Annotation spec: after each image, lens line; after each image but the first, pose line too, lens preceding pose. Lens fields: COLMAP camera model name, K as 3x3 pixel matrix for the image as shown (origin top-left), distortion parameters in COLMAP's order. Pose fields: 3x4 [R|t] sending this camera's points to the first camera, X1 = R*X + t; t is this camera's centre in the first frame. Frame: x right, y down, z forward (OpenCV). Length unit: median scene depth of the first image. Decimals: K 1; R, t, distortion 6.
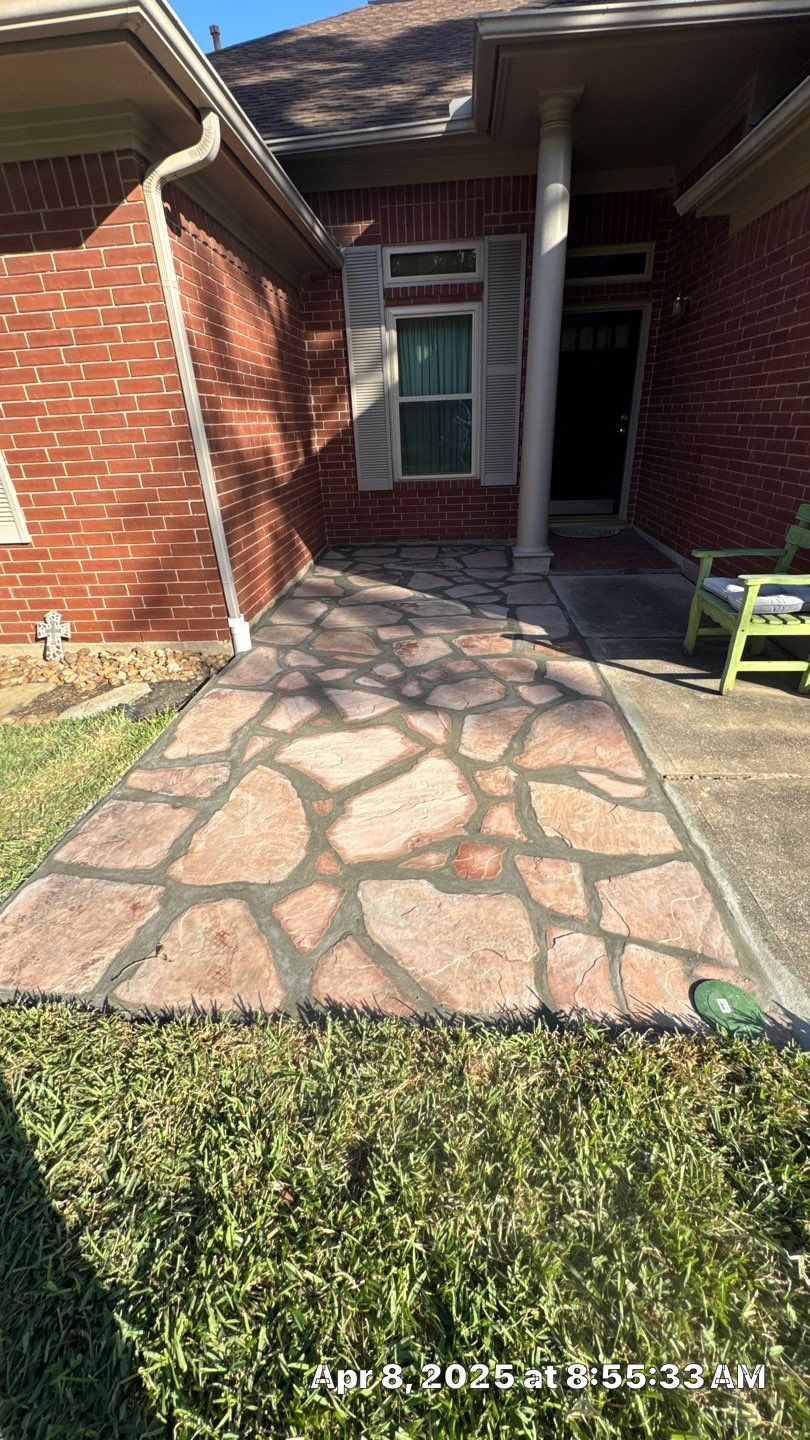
lens RADIAL K [[570.3, 0, 406.3], [0, 570.3, 721.0], [0, 0, 1]] dist [-0.004280, 0.000605]
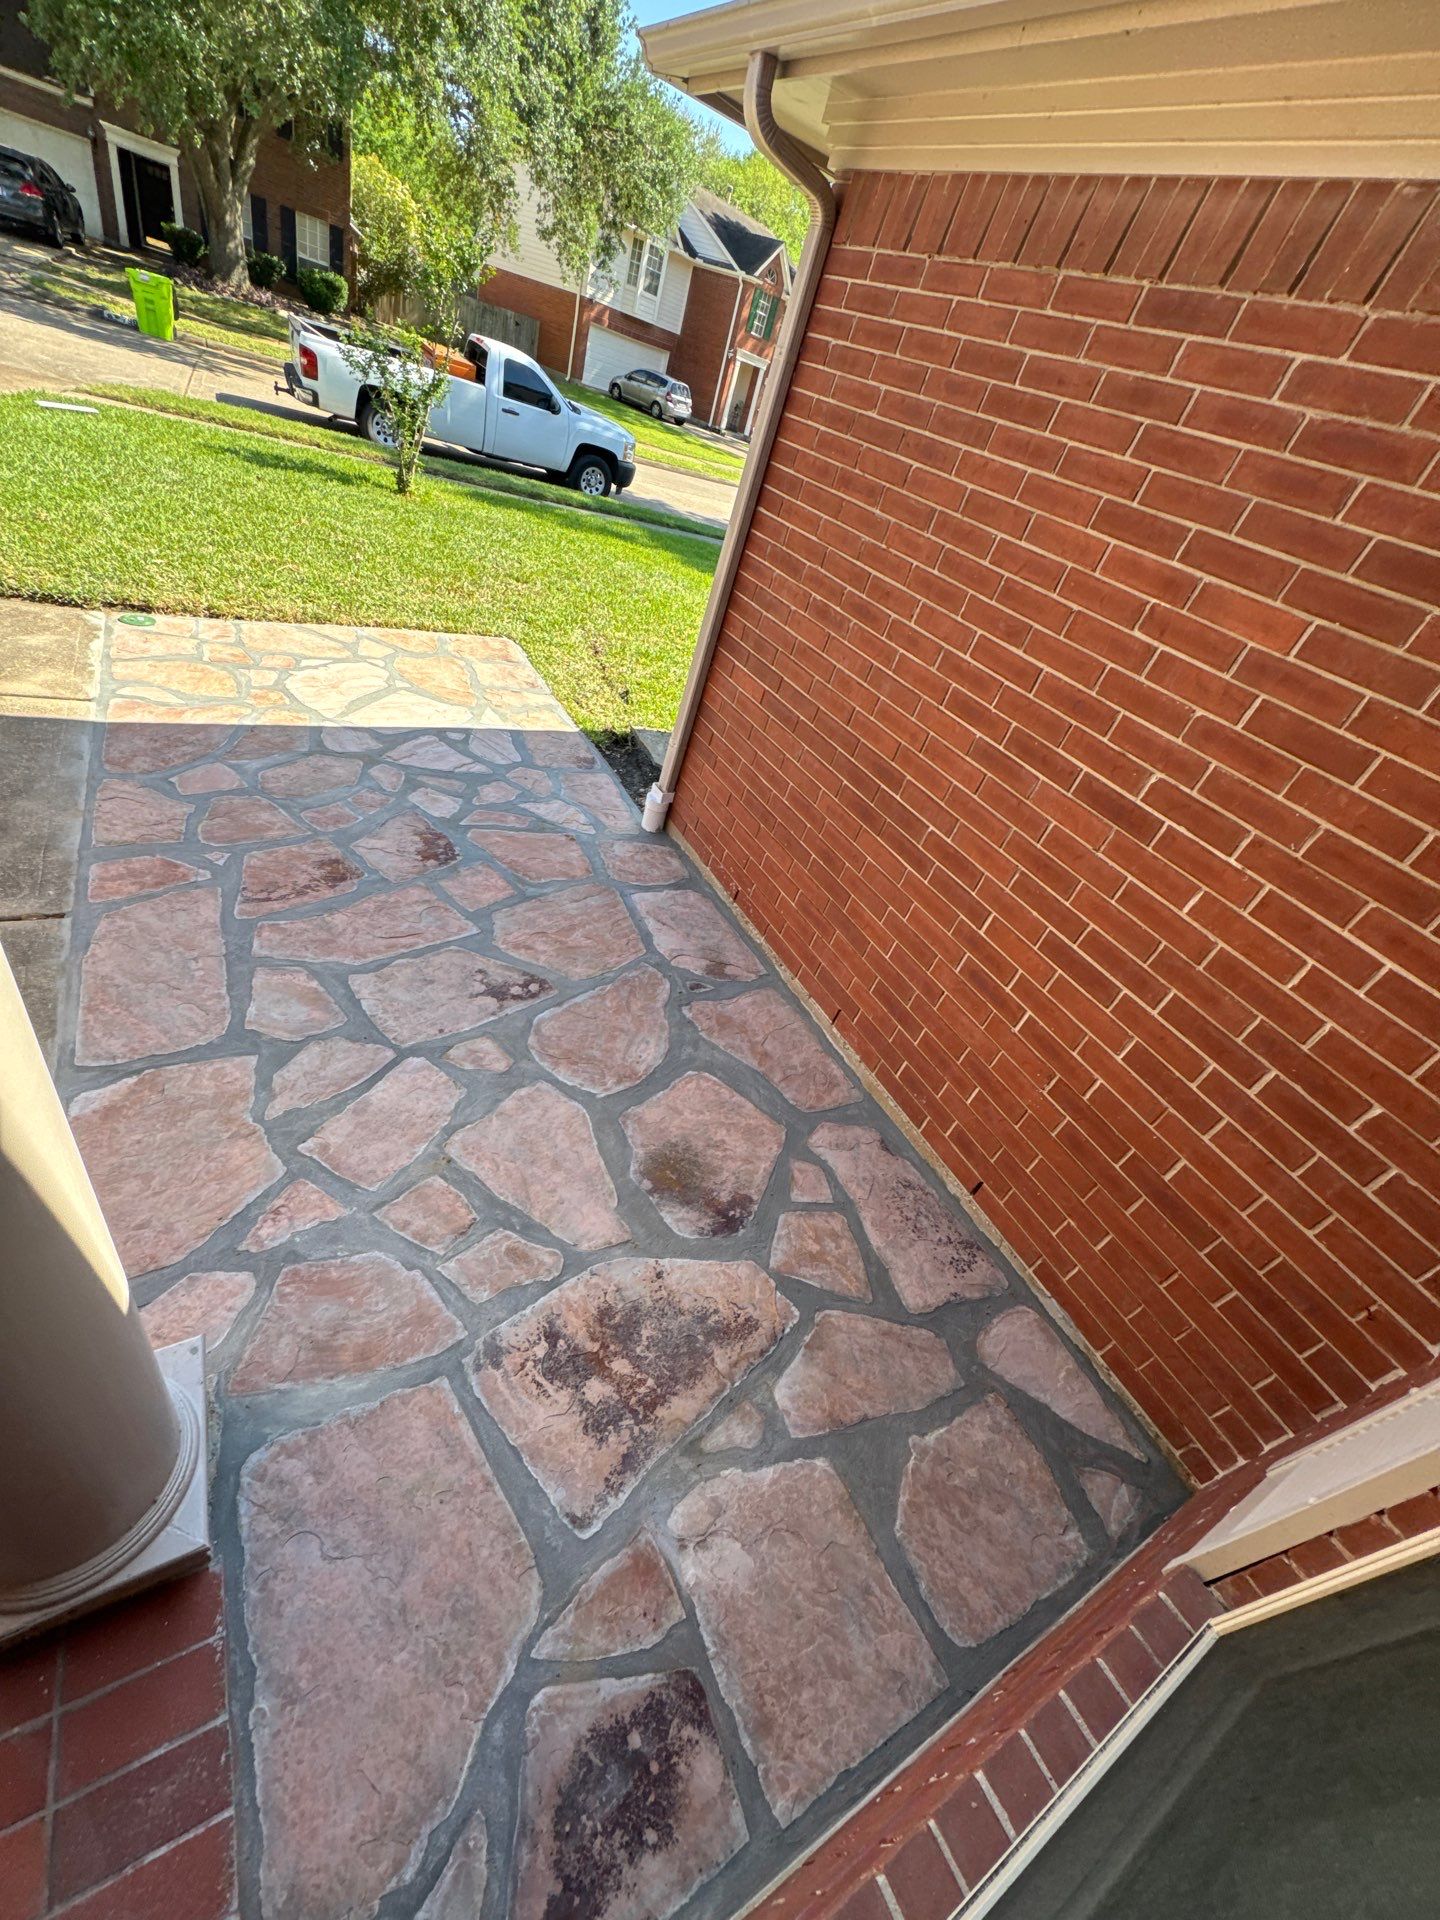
lens RADIAL K [[759.9, 0, 716.5], [0, 759.9, 954.6], [0, 0, 1]] dist [-0.003378, 0.000874]
pose [[-0.816105, 0.175306, -0.550672, 0.314831], [-0.461779, 0.375102, 0.803778, -1.239537], [0.347466, 0.910256, -0.225170, 1.904667]]
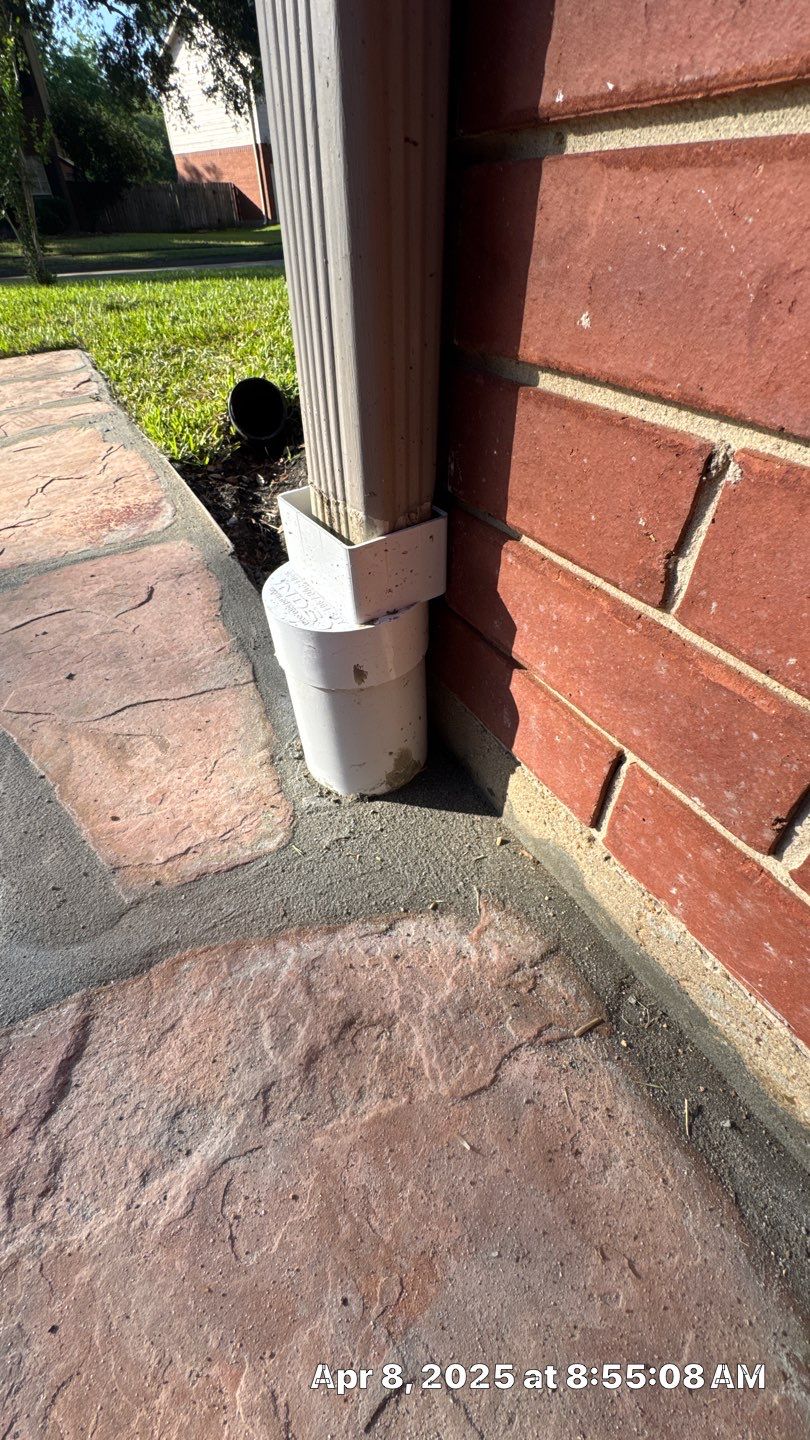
lens RADIAL K [[570.3, 0, 406.3], [0, 570.3, 719.4], [0, 0, 1]] dist [-0.004280, 0.000605]
pose [[-0.825987, 0.418317, -0.377831, -0.330962], [-0.214612, 0.386427, 0.897004, -0.341909], [0.521236, 0.822001, -0.229408, 1.386442]]
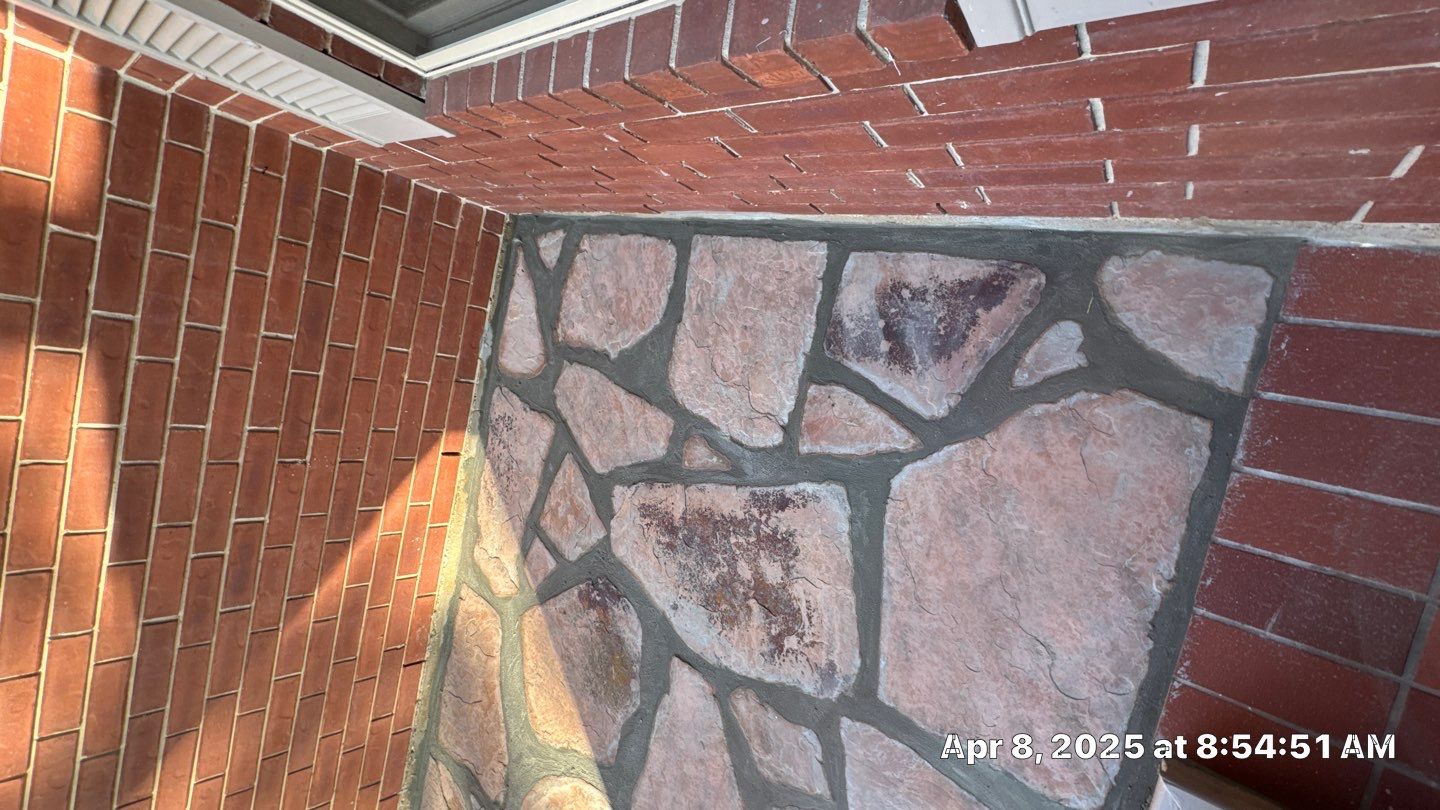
lens RADIAL K [[570.3, 0, 721.5], [0, 570.3, 402.3], [0, 0, 1]] dist [-0.004280, 0.000605]
pose [[0.804140, 0.134716, -0.578974, 0.337640], [0.437958, 0.524300, 0.730276, -1.001397], [0.401936, -0.840810, 0.362611, 1.984211]]
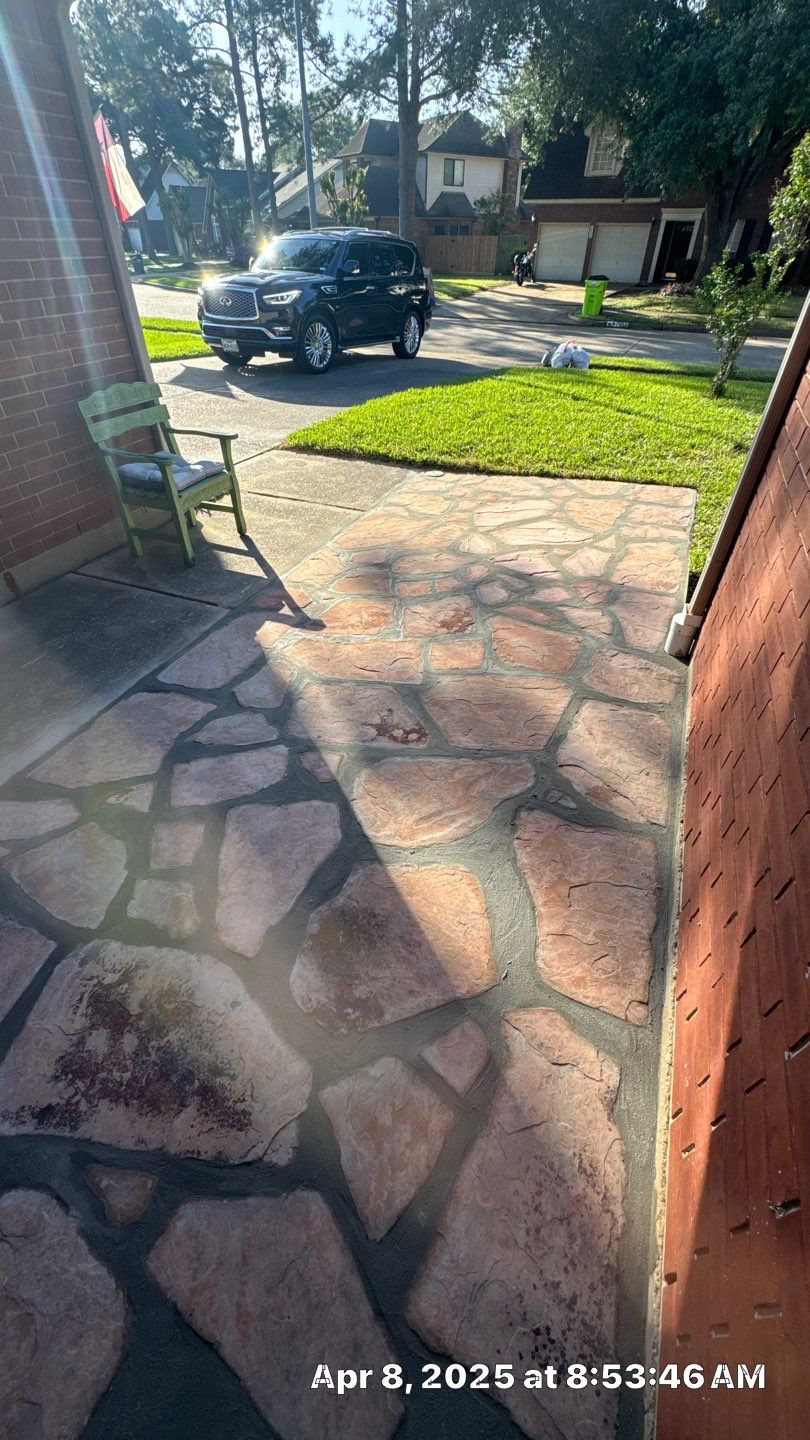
lens RADIAL K [[570.3, 0, 411.2], [0, 570.3, 716.9], [0, 0, 1]] dist [-0.004280, 0.000605]
pose [[-0.950886, -0.171542, 0.257661, -0.225278], [0.173279, 0.394760, 0.902296, -1.080362], [-0.256496, 0.902628, -0.345647, 1.899338]]
